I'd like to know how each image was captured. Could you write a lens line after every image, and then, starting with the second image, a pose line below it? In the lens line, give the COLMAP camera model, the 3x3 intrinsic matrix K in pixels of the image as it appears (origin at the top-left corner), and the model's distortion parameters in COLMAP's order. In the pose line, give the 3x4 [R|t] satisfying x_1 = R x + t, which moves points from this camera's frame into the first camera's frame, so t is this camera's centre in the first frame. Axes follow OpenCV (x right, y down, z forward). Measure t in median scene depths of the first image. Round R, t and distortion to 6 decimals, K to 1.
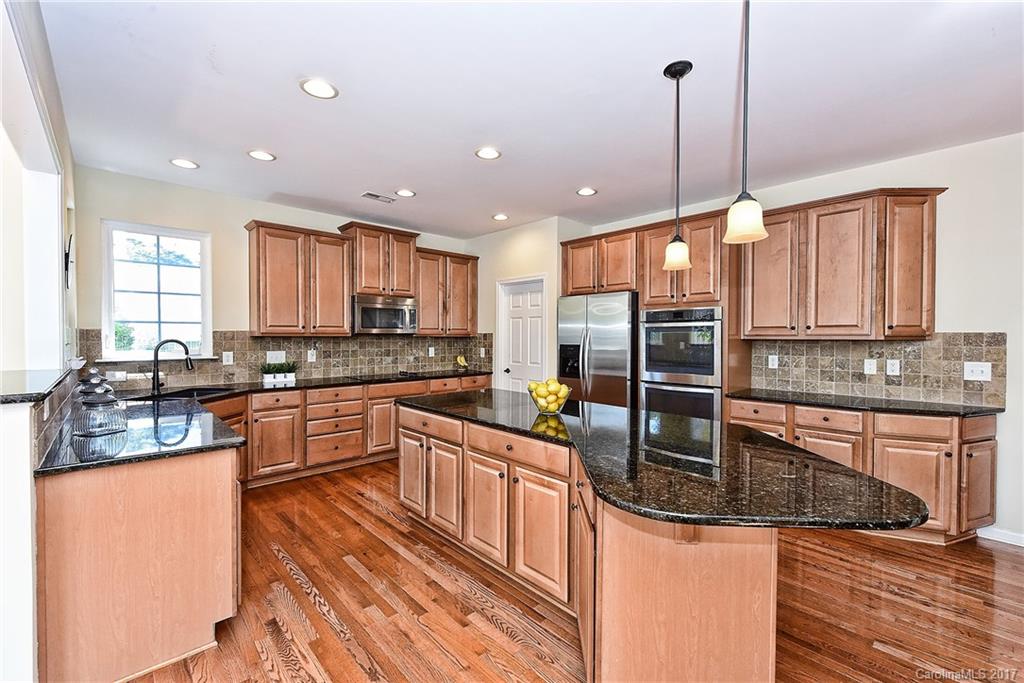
lens RADIAL K [[417.8, 0, 512.6], [0, 417.8, 340.1], [0, 0, 1]] dist [0.000107, -0.000464]
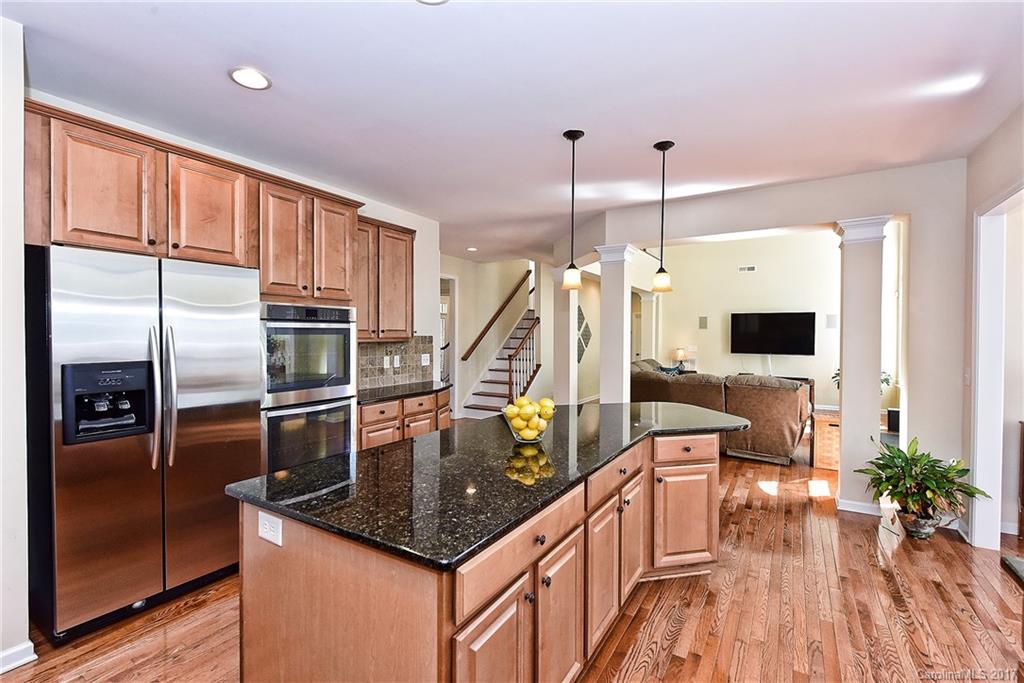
lens RADIAL K [[452.2, 0, 513.6], [0, 452.2, 337.8], [0, 0, 1]] dist [0.002969, -0.000081]
pose [[-0.256245, -0.008916, 0.966571, -0.536358], [0.005389, 0.999929, 0.010652, -0.021738], [-0.966597, 0.007938, -0.256178, 0.903604]]
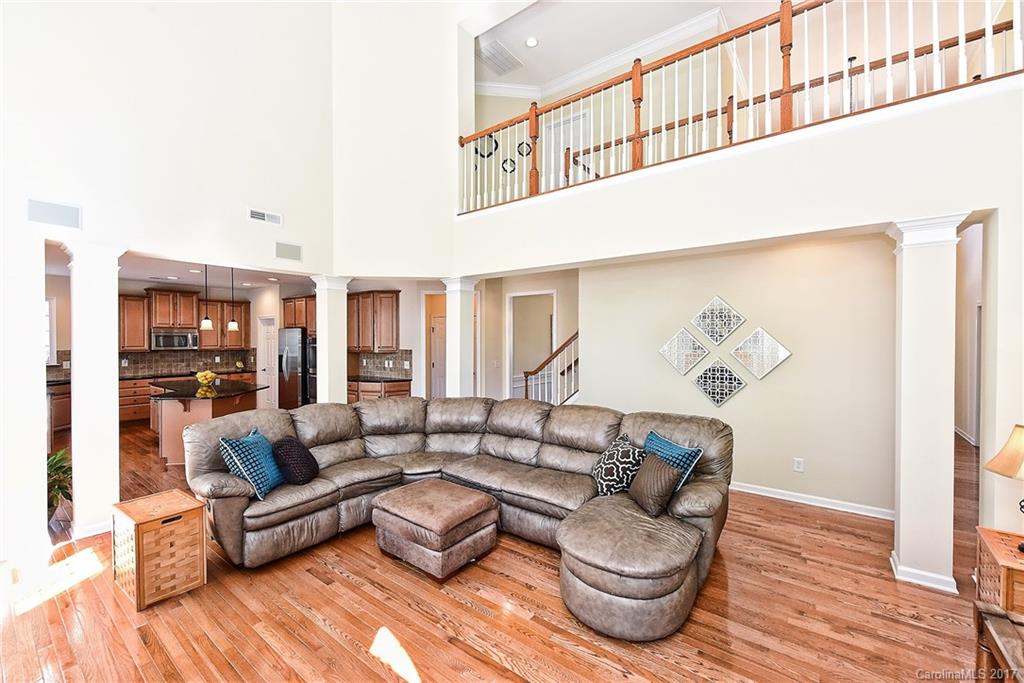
lens RADIAL K [[417.8, 0, 511.6], [0, 417.8, 340.2], [0, 0, 1]] dist [0.000107, -0.000464]
pose [[0.986512, -0.006748, 0.163547, 1.070738], [0.008186, 0.999934, -0.008119, -0.039147], [-0.163481, 0.009349, 0.986502, -1.273969]]
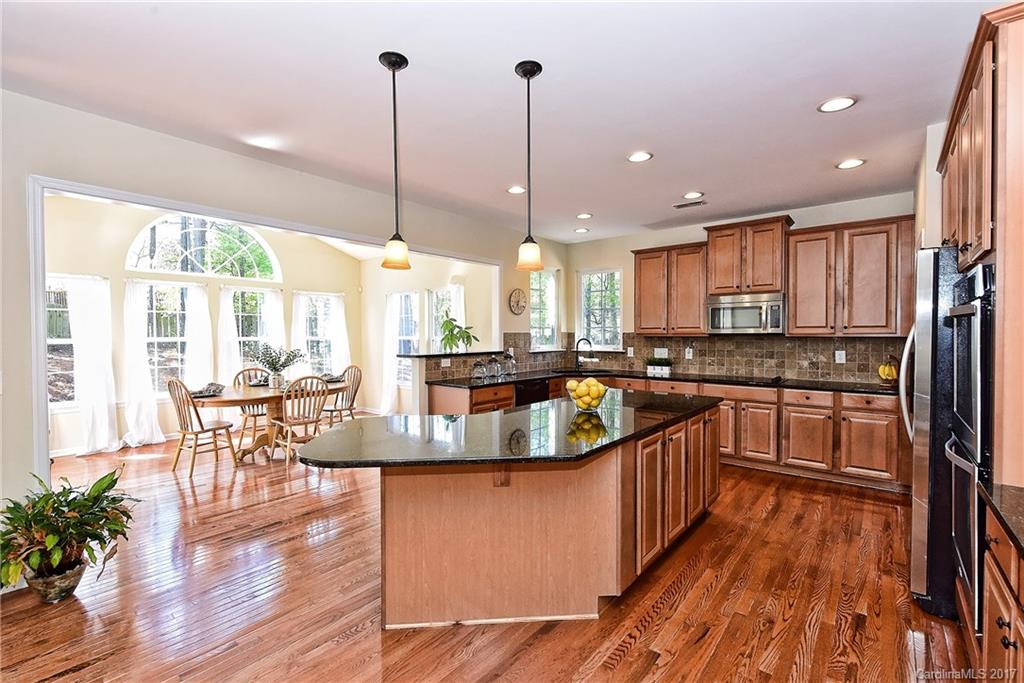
lens RADIAL K [[452.2, 0, 504.9], [0, 452.2, 343.5], [0, 0, 1]] dist [0.002969, -0.000081]
pose [[0.116544, 0.015595, -0.993063, 0.880024], [-0.009207, 0.999851, 0.014621, -0.004269], [0.993143, 0.007439, 0.116670, 0.466600]]
